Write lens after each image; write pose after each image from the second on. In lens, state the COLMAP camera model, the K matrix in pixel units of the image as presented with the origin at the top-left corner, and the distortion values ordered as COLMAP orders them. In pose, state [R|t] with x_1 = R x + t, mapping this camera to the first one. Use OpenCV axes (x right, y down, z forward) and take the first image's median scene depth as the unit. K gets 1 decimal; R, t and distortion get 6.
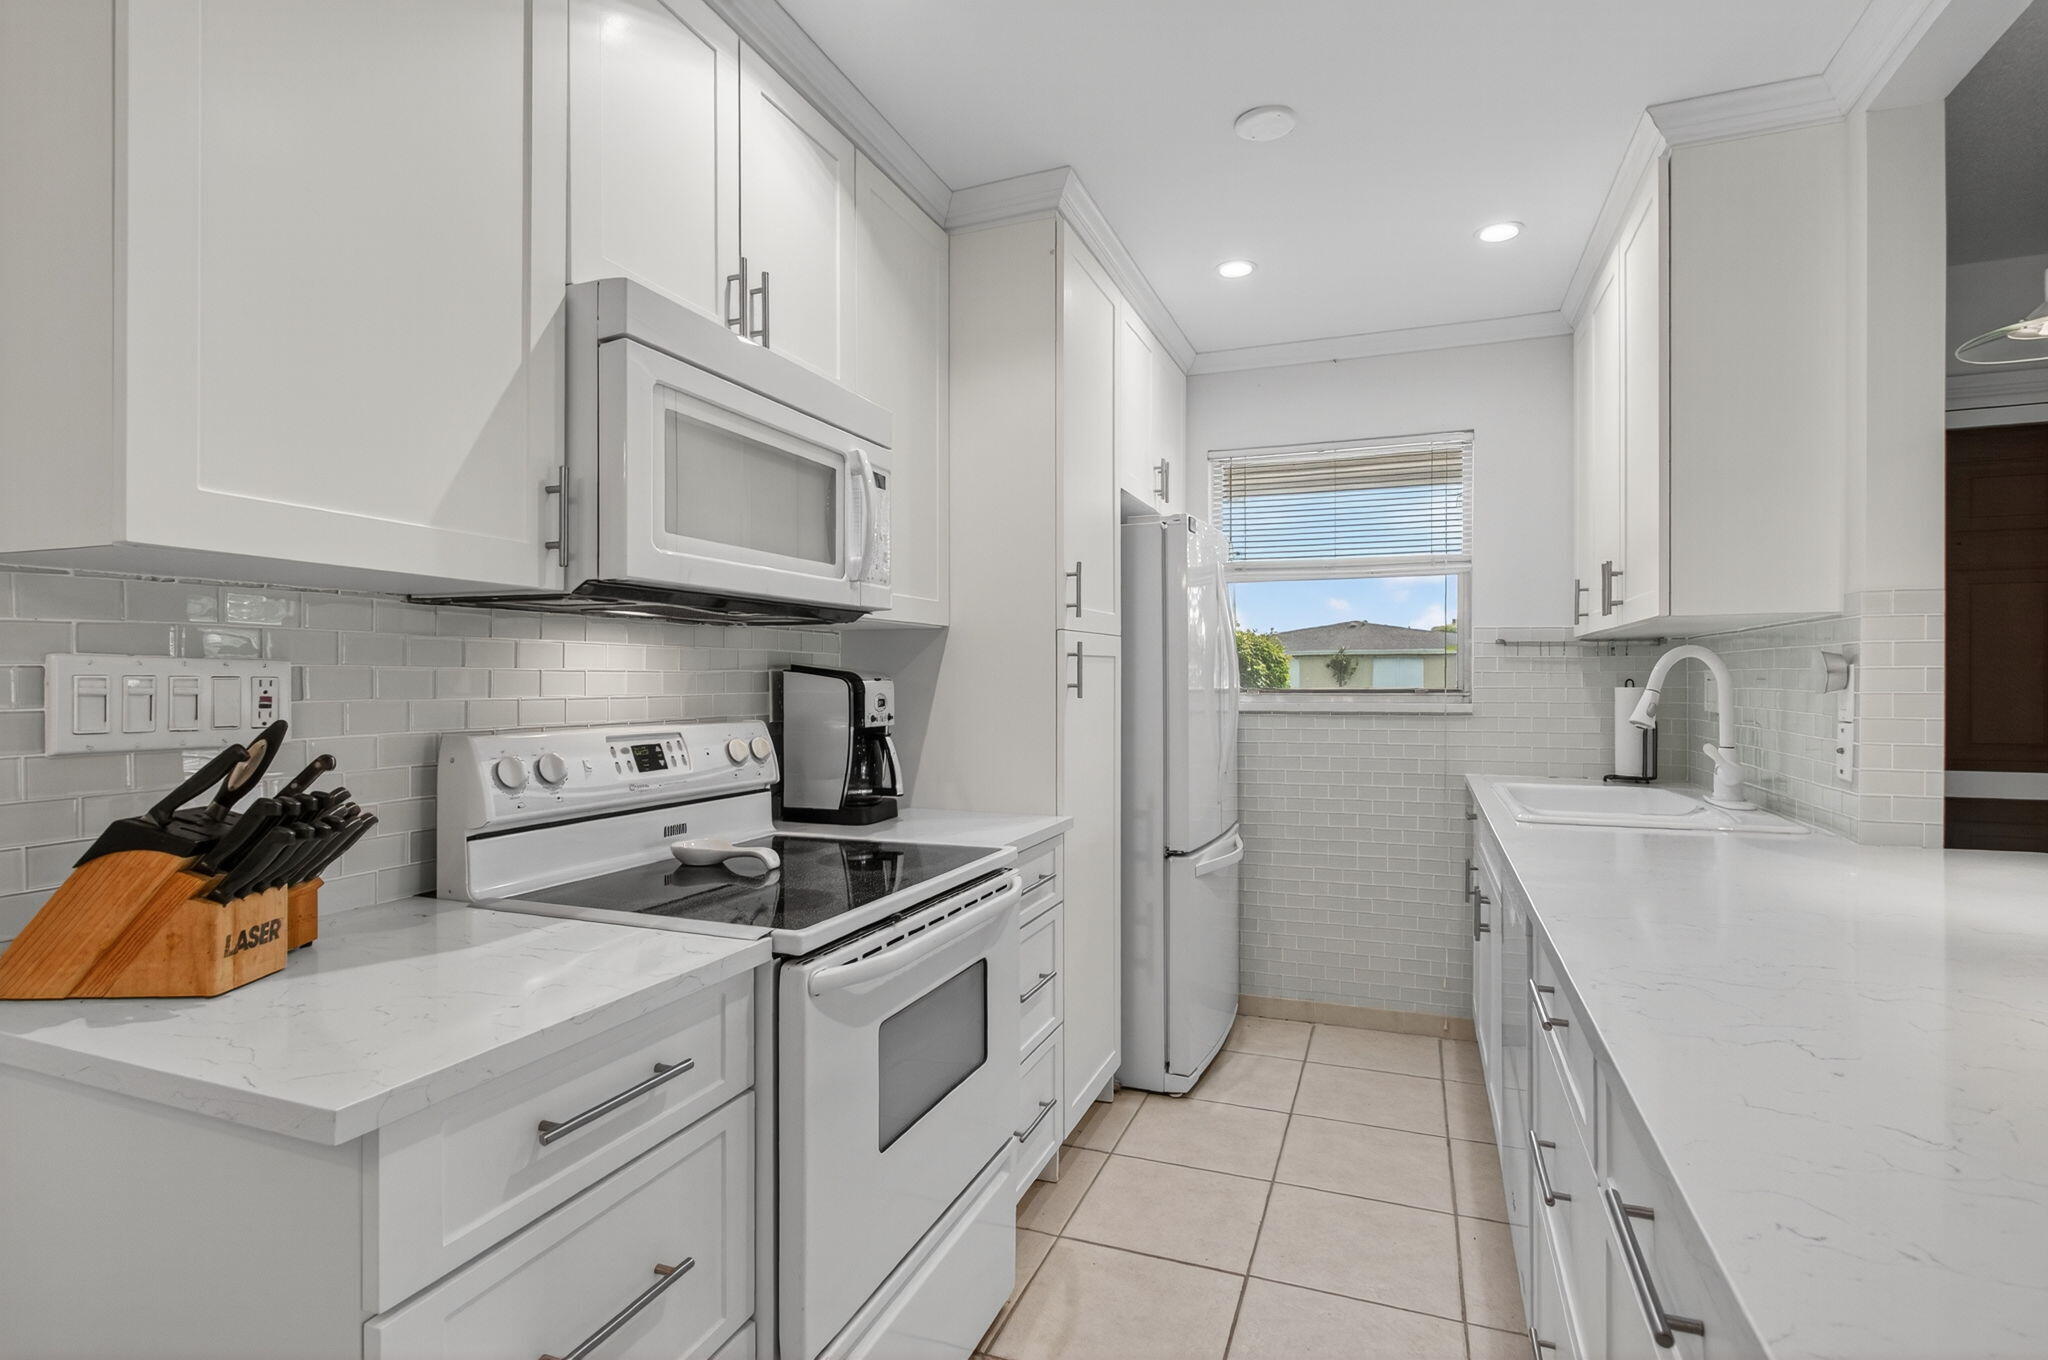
lens RADIAL K [[1019.2, 0, 988.0], [0, 1019.2, 684.6], [0, 0, 1]] dist [-0.002185, -0.000315]
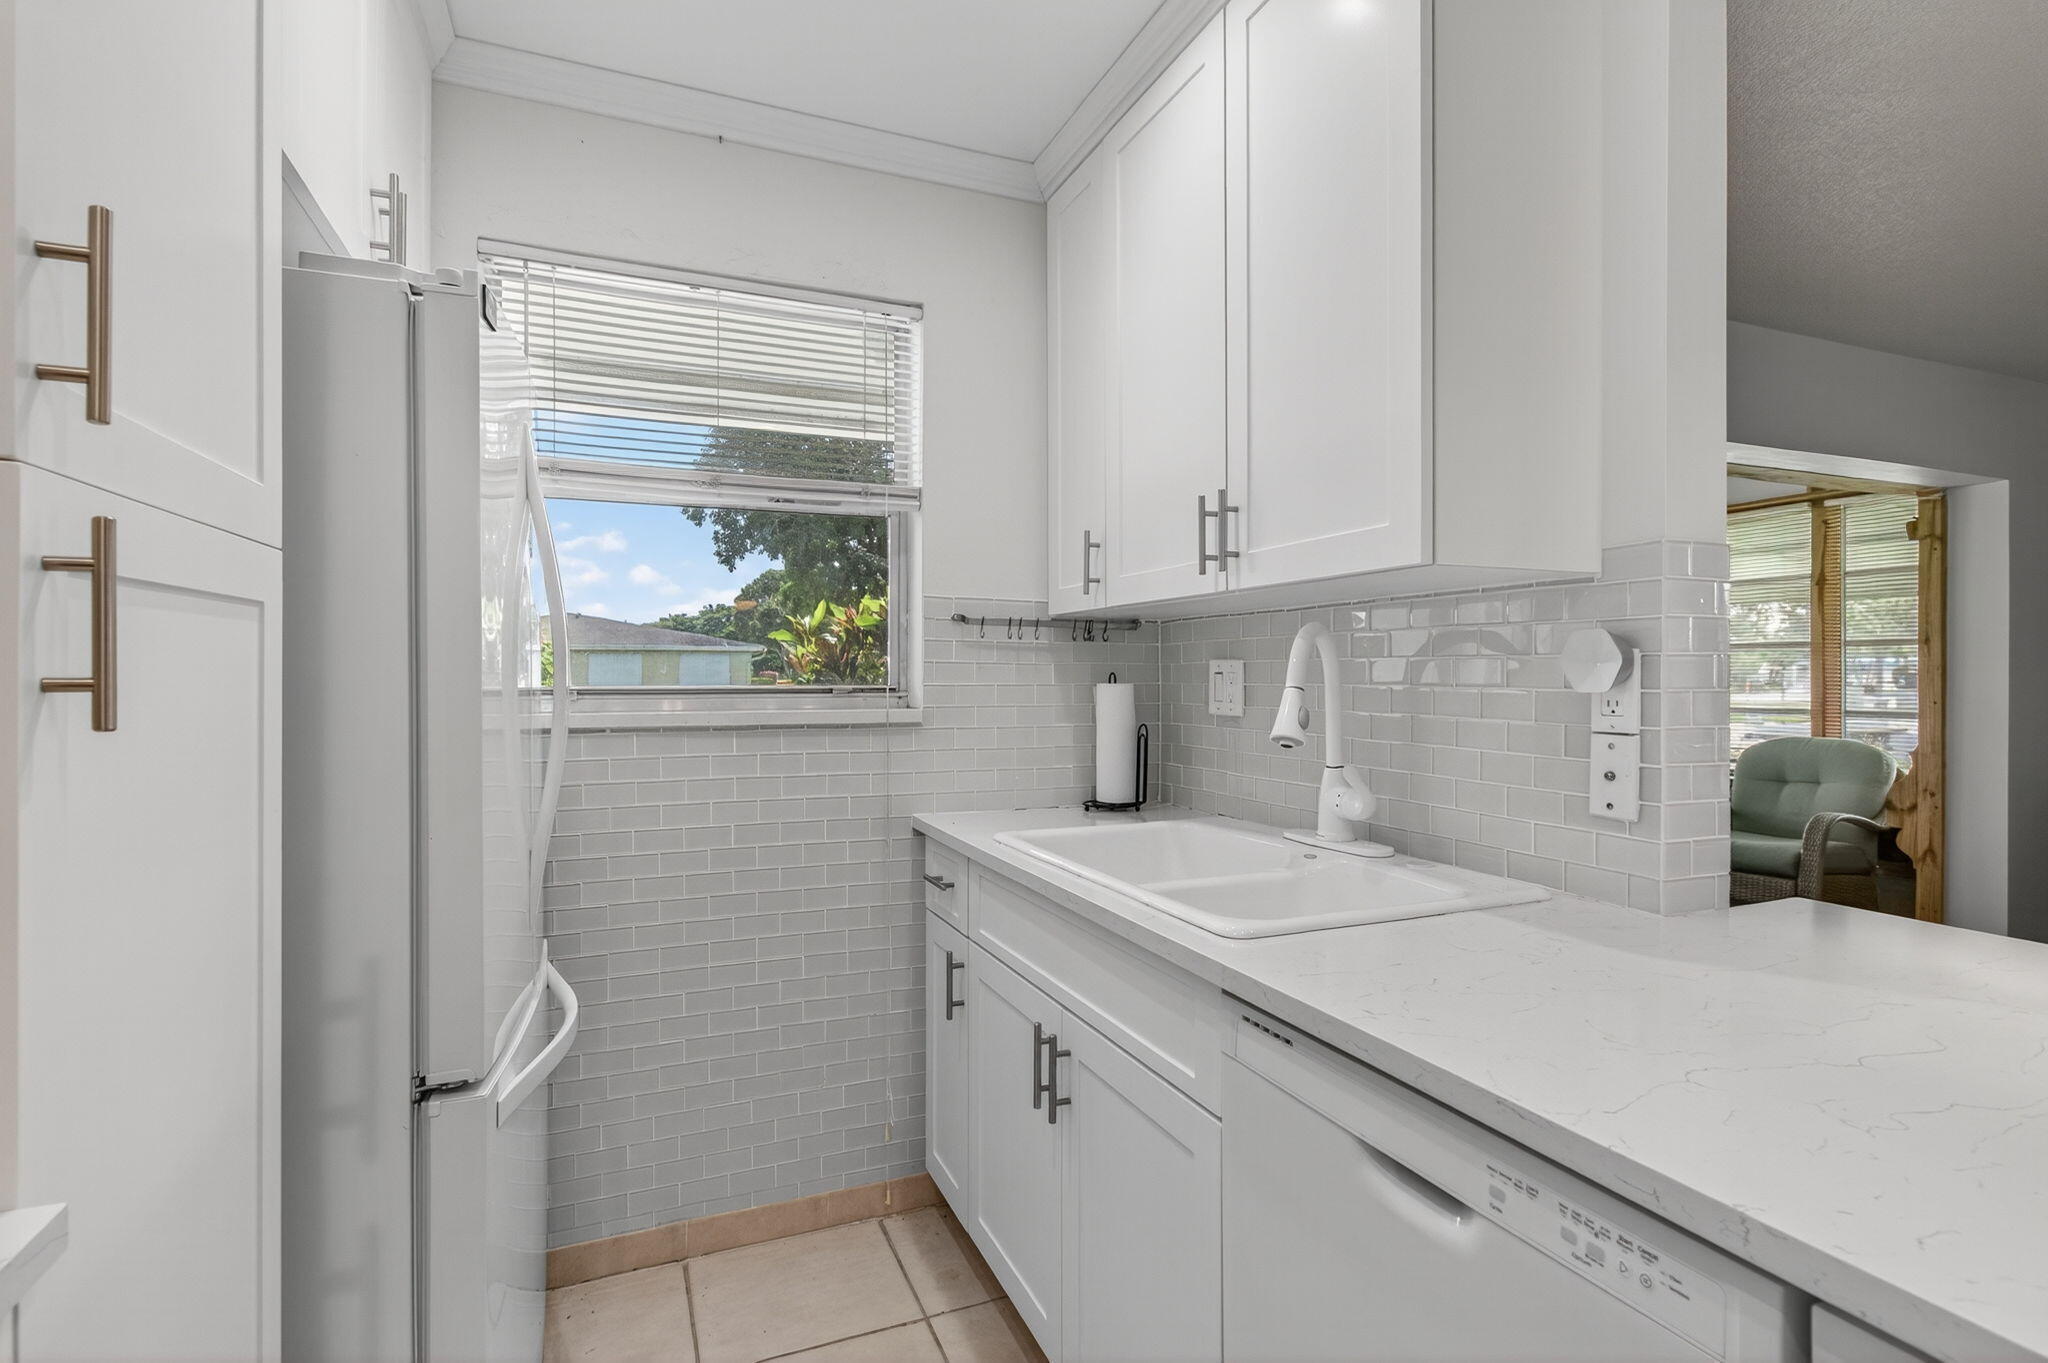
lens RADIAL K [[982.3, 0, 1025.3], [0, 982.3, 678.4], [0, 0, 1]] dist [-0.001229, 0.000393]
pose [[0.698616, 0.001150, 0.715496, 0.064304], [0.000478, 0.999998, -0.002074, 0.000019], [-0.715496, 0.001791, 0.698614, 0.561321]]
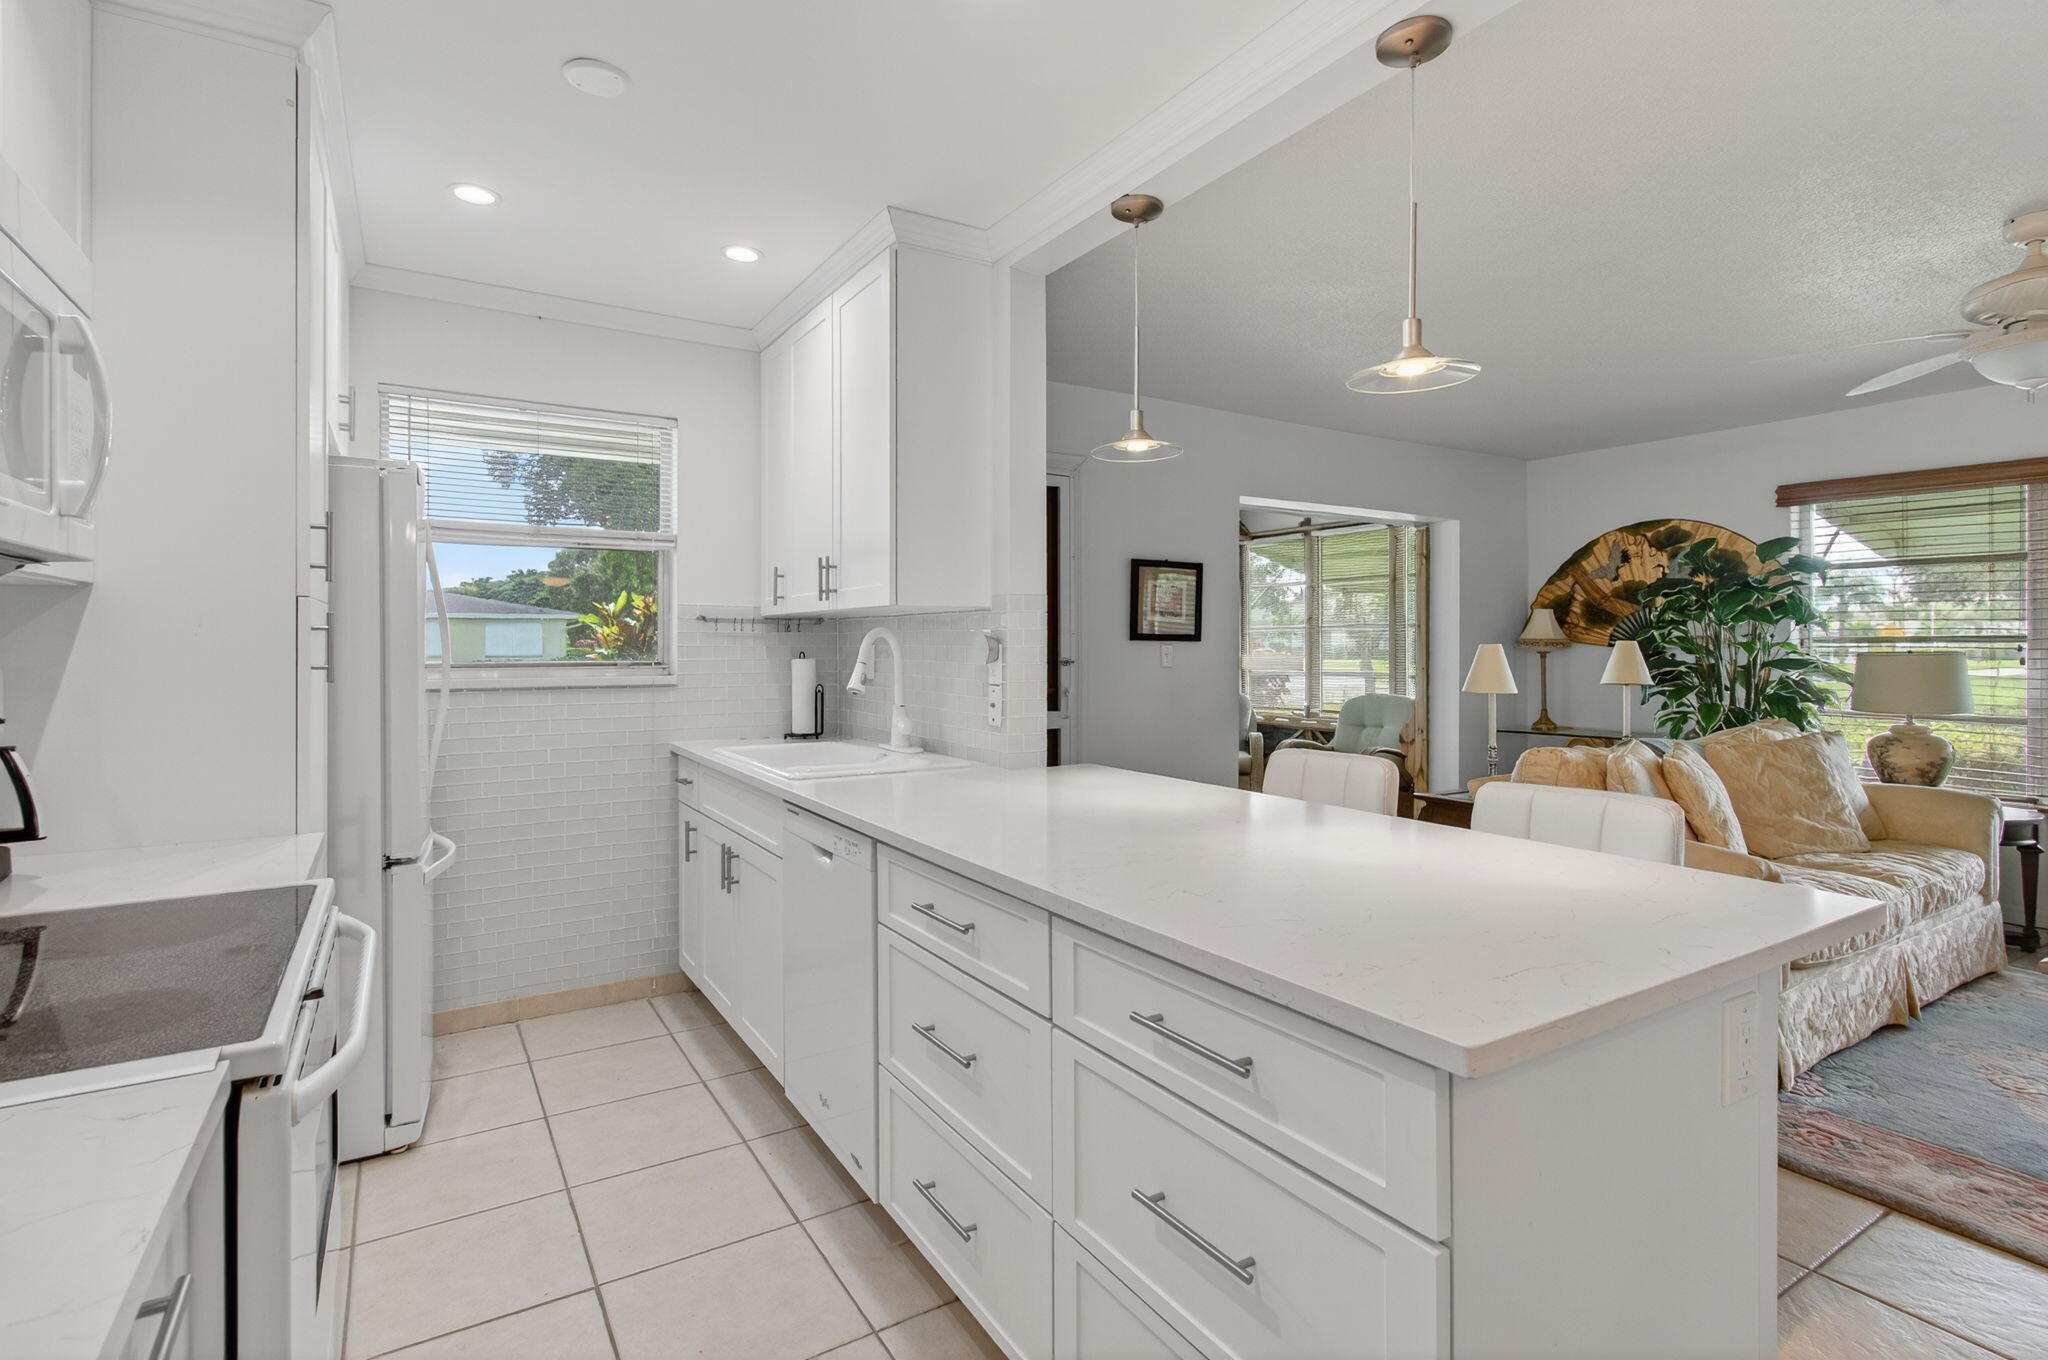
lens RADIAL K [[1036.1, 0, 1025.6], [0, 1036.1, 647.7], [0, 0, 1]] dist [-0.001742, 0.030293]
pose [[0.589961, -0.002005, 0.807429, -0.209678], [0.002898, 0.999996, 0.000366, -0.011005], [-0.807427, 0.002124, 0.589964, 0.072440]]
